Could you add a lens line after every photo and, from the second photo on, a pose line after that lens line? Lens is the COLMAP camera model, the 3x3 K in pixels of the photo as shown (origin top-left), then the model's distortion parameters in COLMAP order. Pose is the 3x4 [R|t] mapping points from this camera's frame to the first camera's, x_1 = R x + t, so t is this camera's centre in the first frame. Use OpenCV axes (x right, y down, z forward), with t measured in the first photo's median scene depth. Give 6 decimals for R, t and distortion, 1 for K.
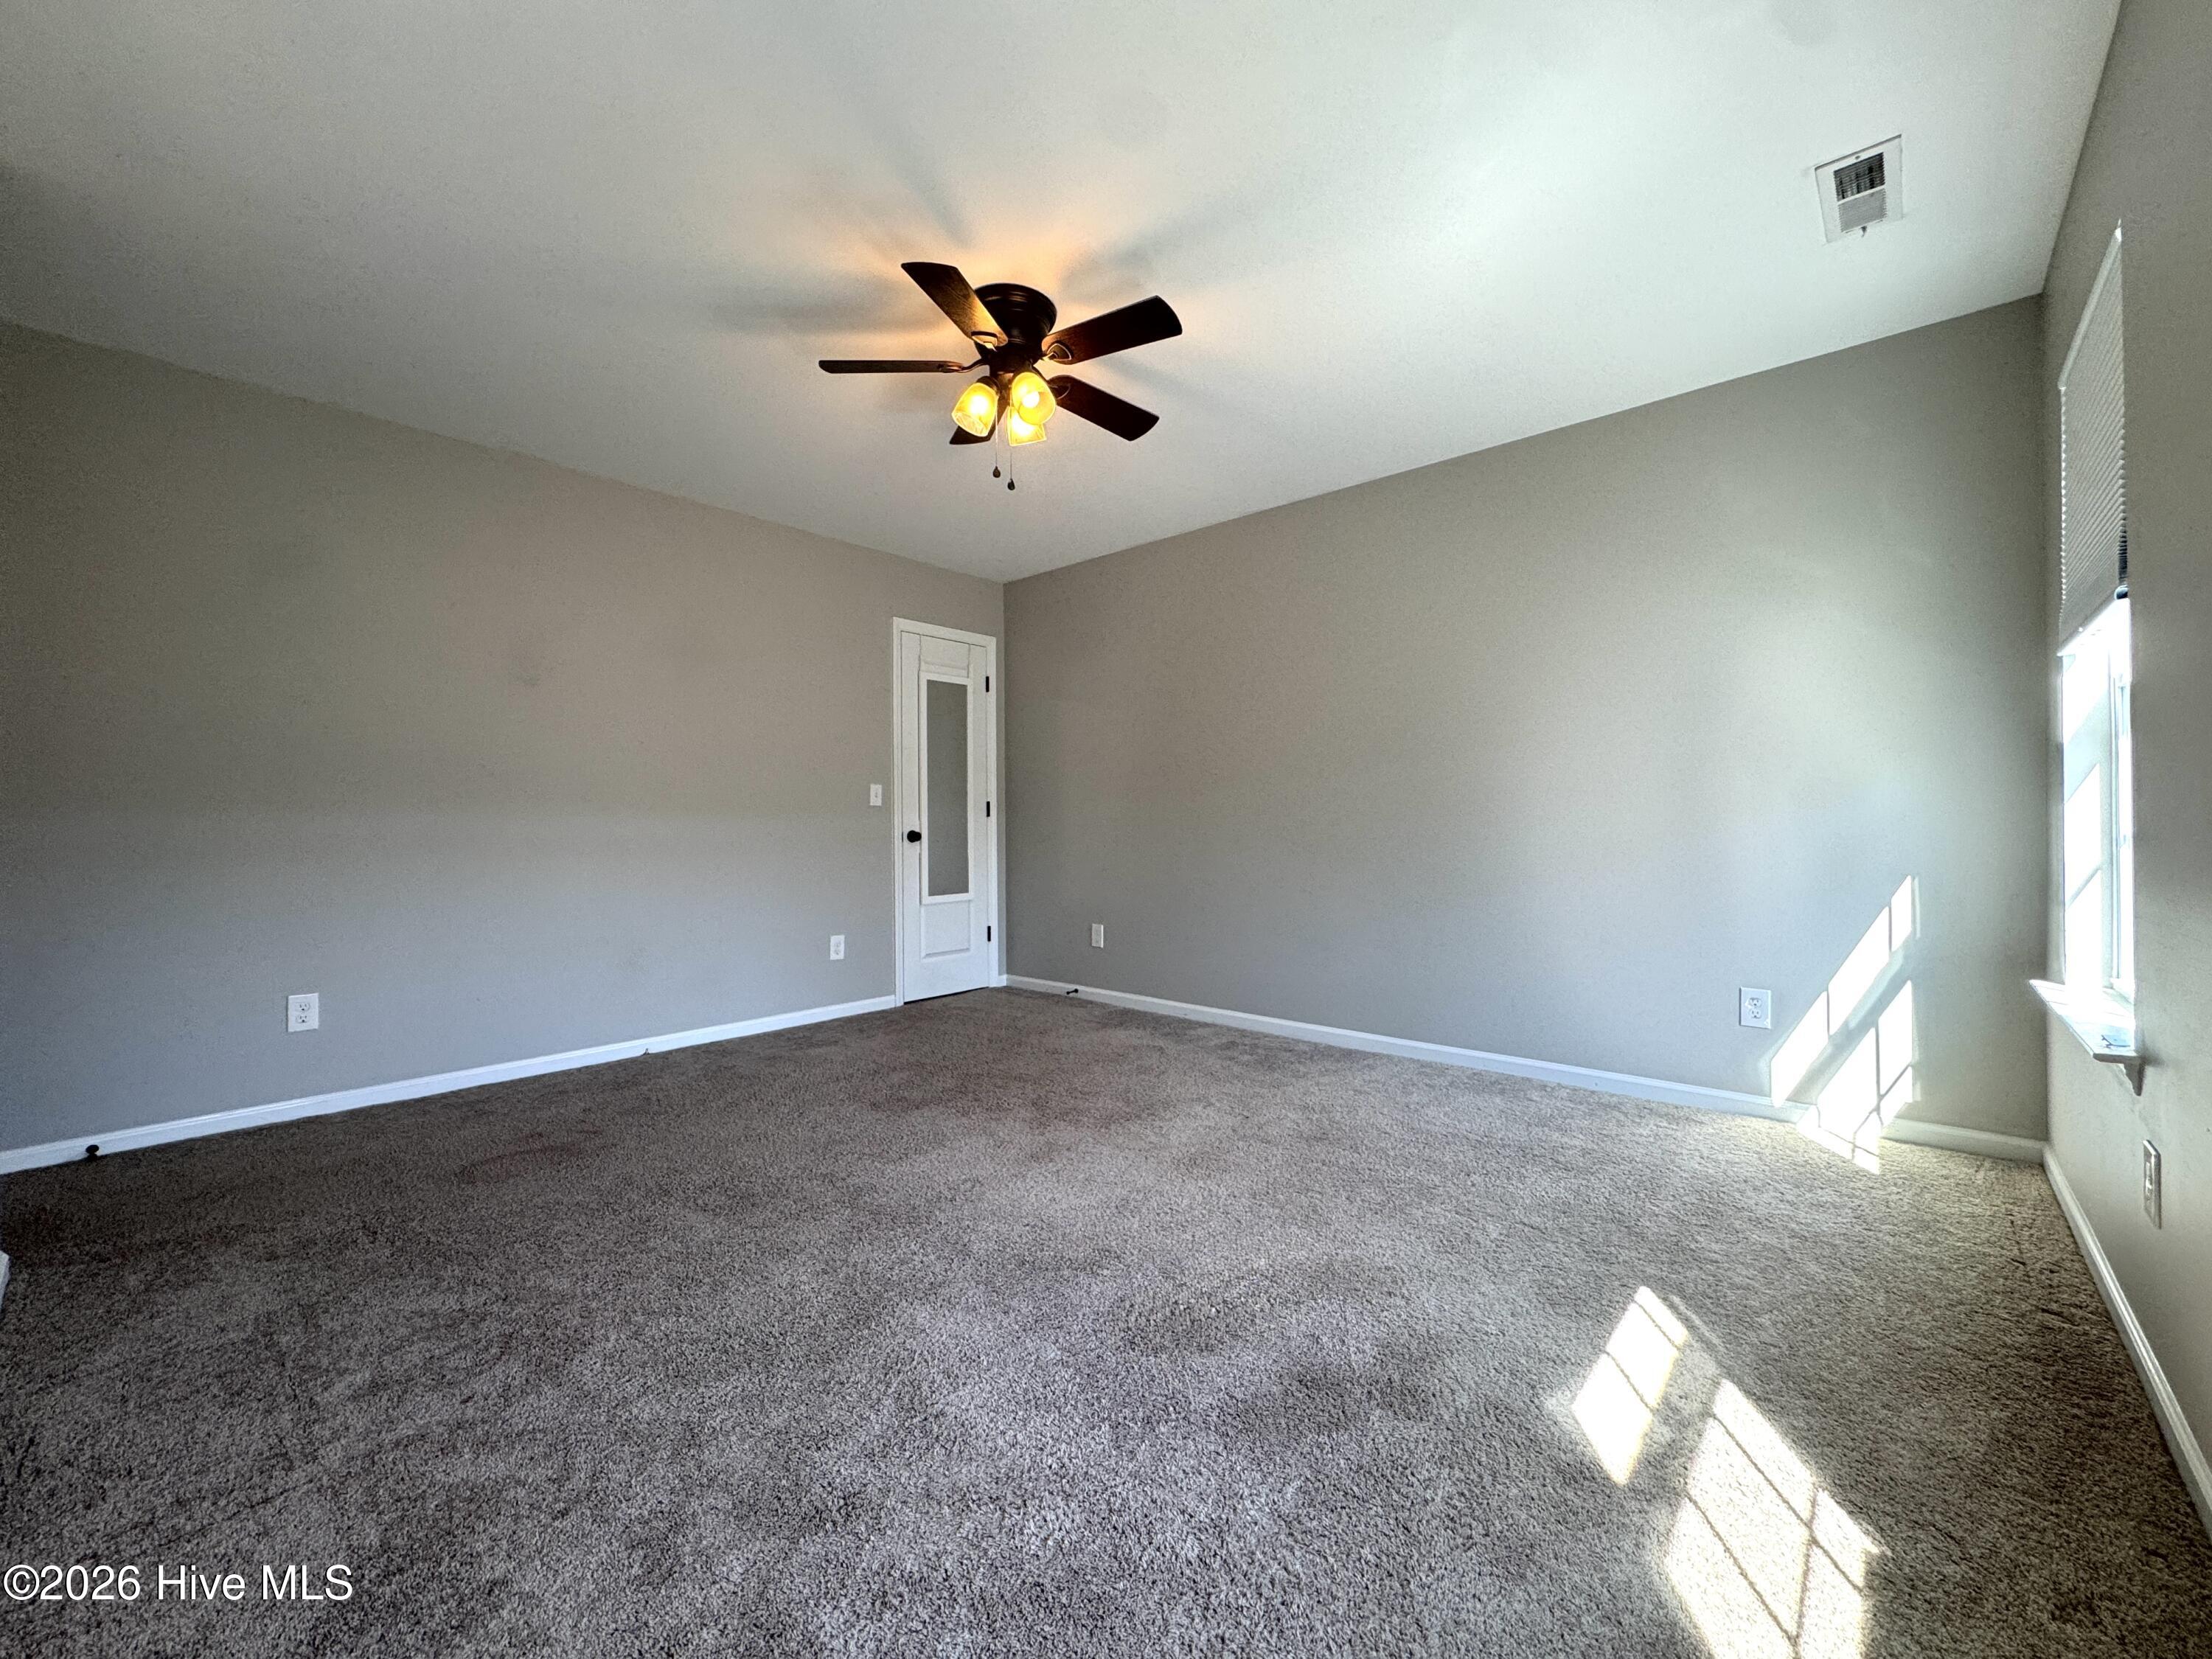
lens RADIAL K [[887.1, 0, 1103.9], [0, 887.1, 823.4], [0, 0, 1]] dist [-0.000381, 0.000299]
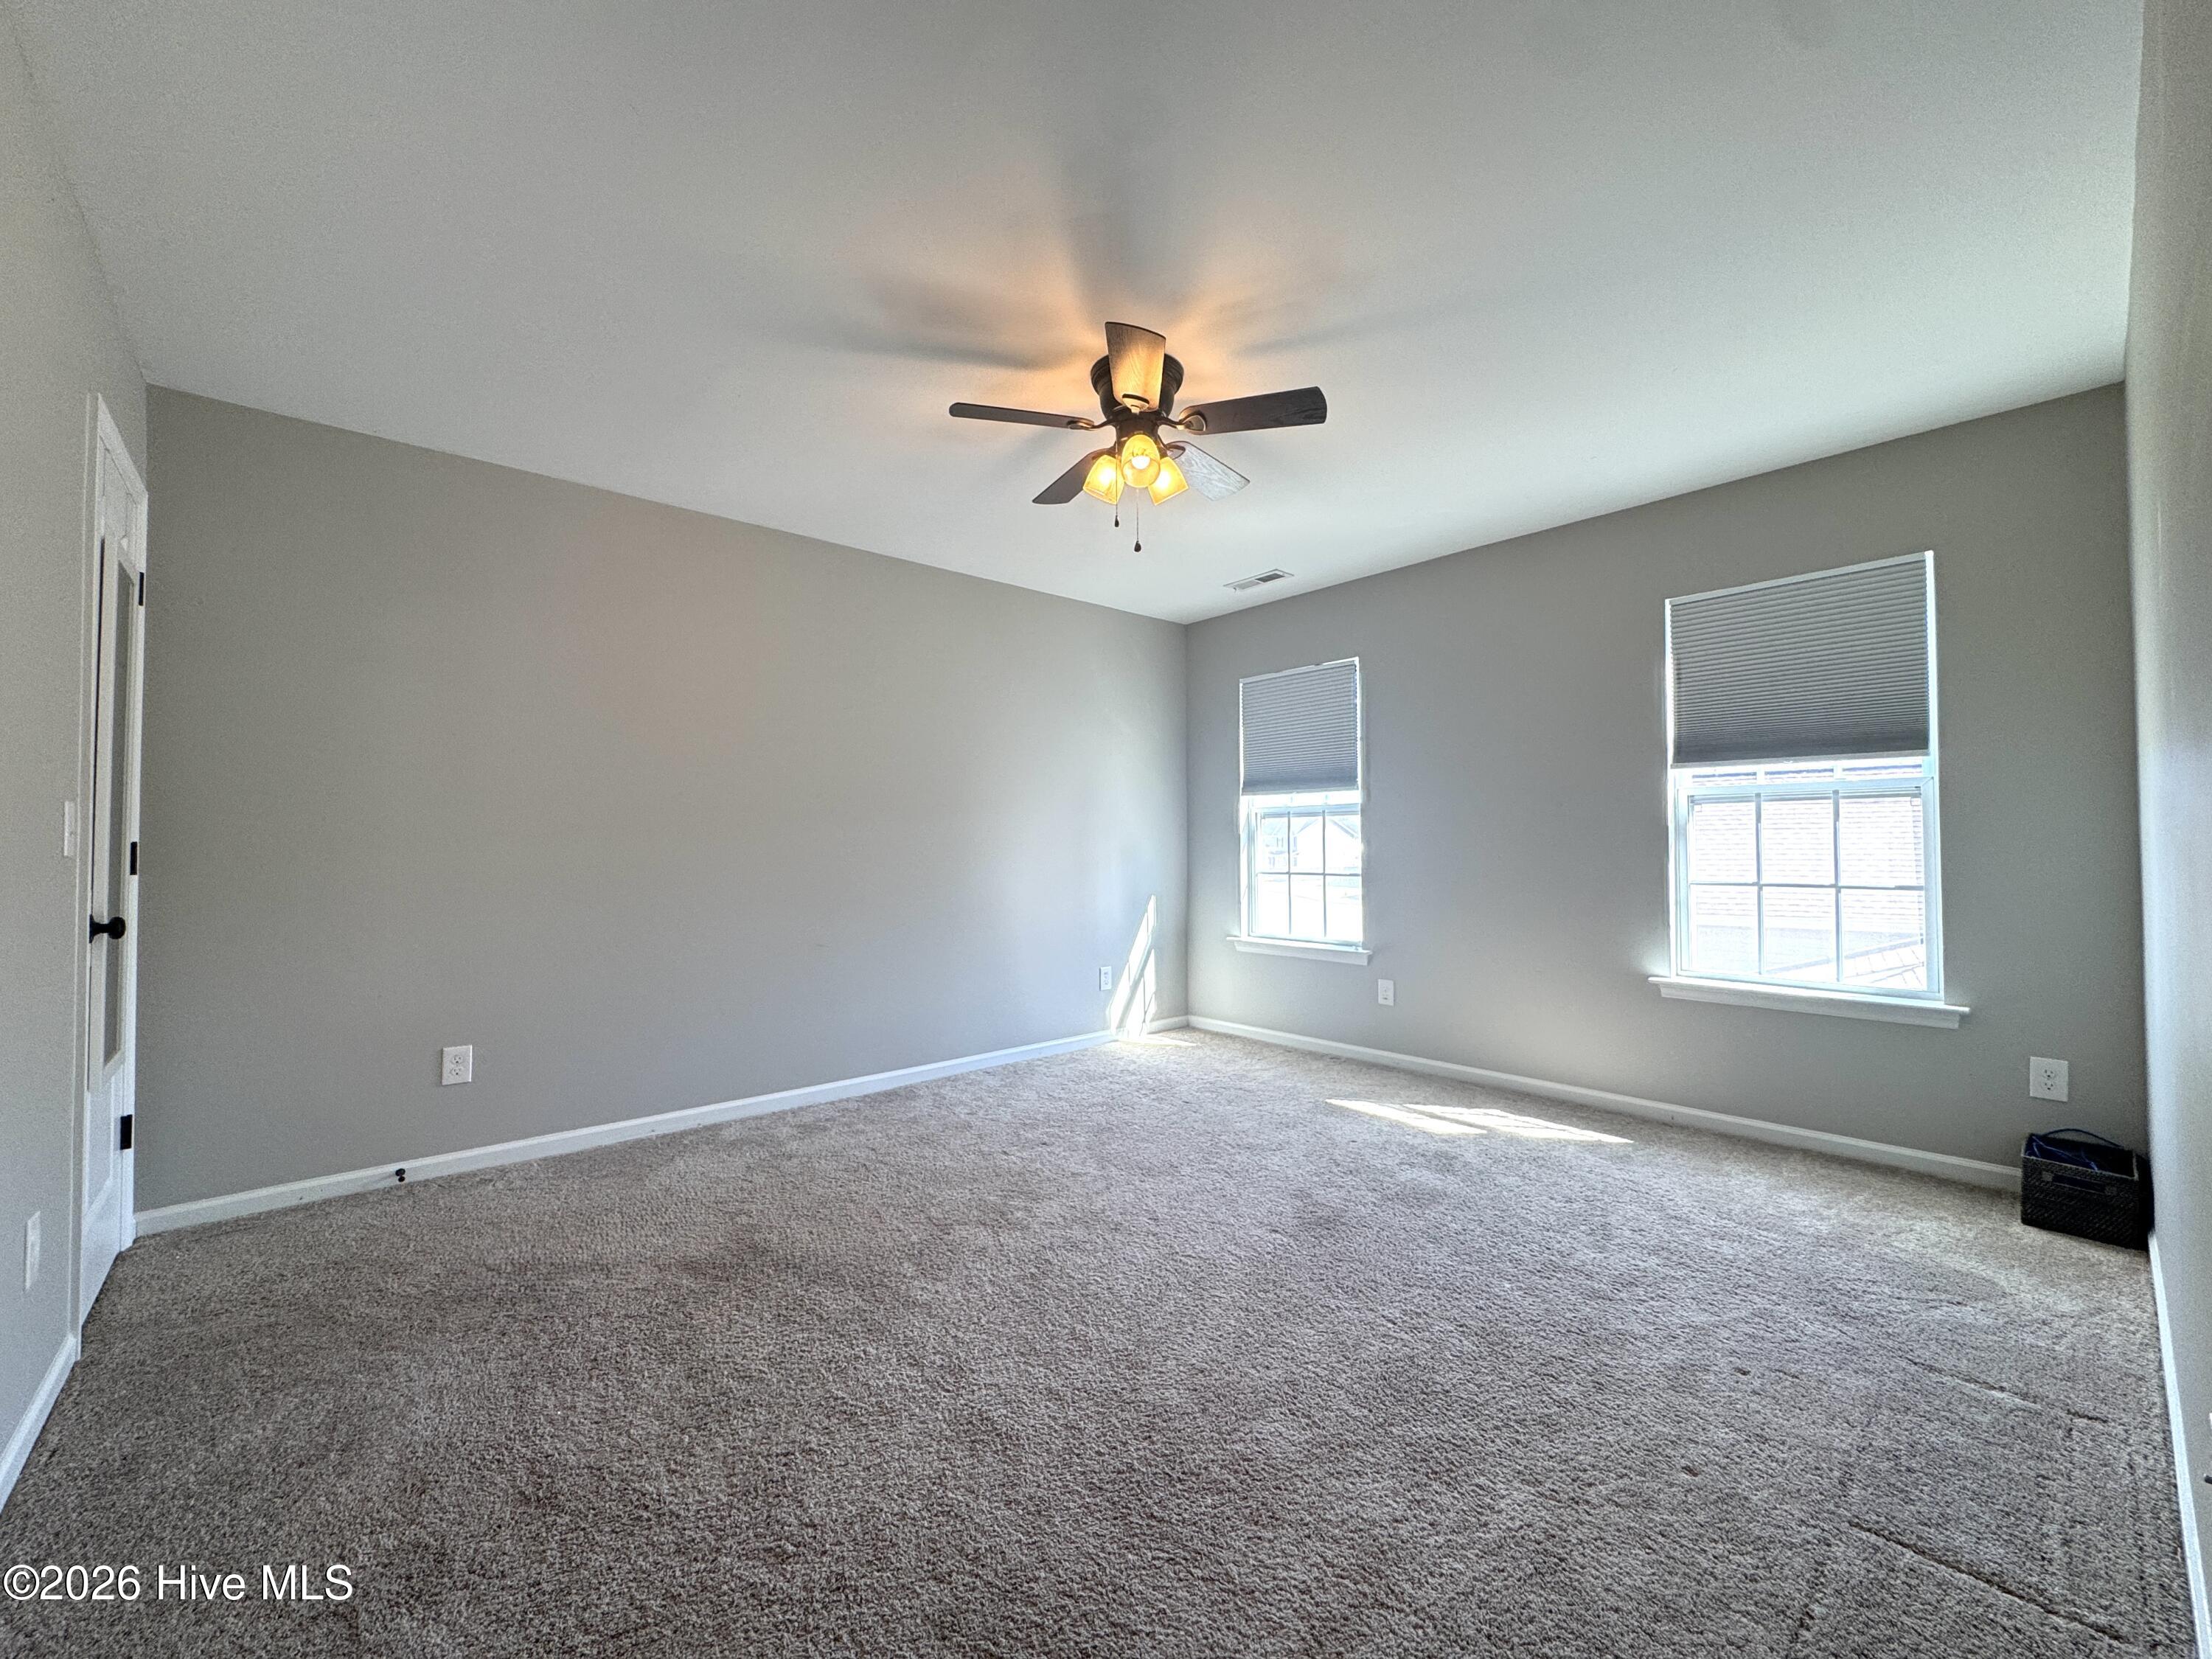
lens RADIAL K [[880.8, 0, 1144.0], [0, 880.8, 830.0], [0, 0, 1]] dist [0.047971, 0.000034]
pose [[0.088401, 0.027134, 0.995715, -1.015176], [-0.005911, 0.999626, -0.026716, -0.032819], [-0.996067, -0.003524, 0.088529, 0.841119]]
